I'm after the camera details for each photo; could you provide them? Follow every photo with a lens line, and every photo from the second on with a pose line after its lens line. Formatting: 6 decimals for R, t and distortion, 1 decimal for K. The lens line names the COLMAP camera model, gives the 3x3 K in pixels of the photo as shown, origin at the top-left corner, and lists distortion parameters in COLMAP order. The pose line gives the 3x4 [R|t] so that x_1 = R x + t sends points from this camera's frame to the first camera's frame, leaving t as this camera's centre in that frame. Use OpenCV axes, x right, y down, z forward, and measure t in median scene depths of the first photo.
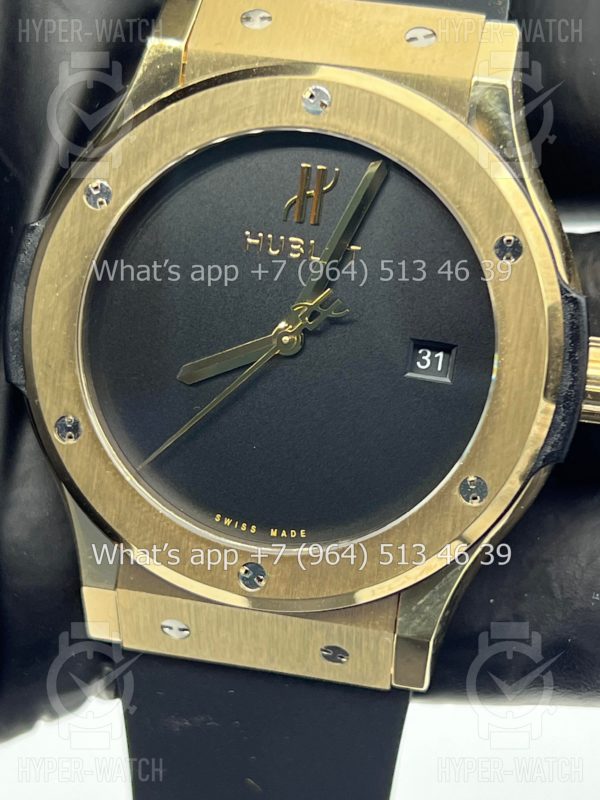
lens RADIAL K [[1911.0, 0, 299.0], [0, 1911.0, 399.3], [0, 0, 1]] dist [0.155303, 0.000000]
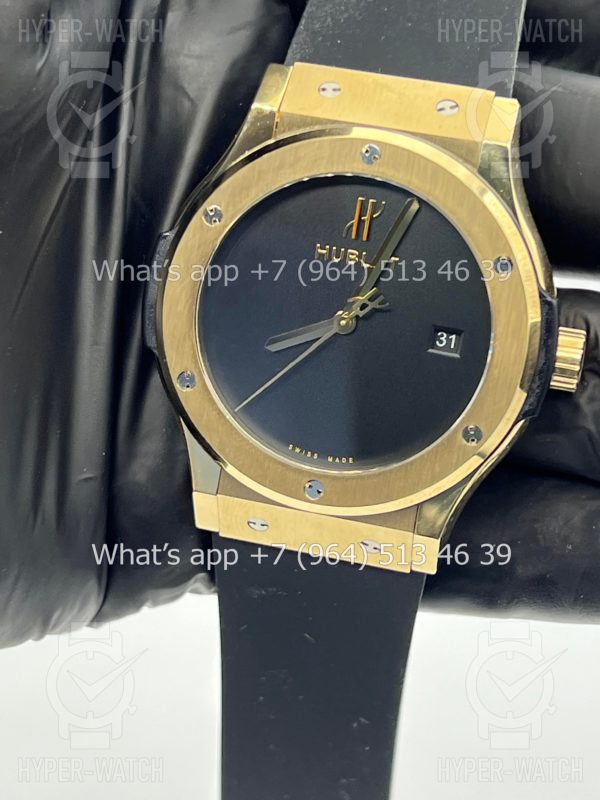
lens RADIAL K [[1911.0, 0, 295.2], [0, 1911.0, 394.1], [0, 0, 1]] dist [0.155303, 0.000000]
pose [[0.998924, 0.032738, -0.032860, 0.005752], [-0.030912, 0.998028, 0.054623, -0.054310], [0.034584, -0.053548, 0.997966, -0.403580]]
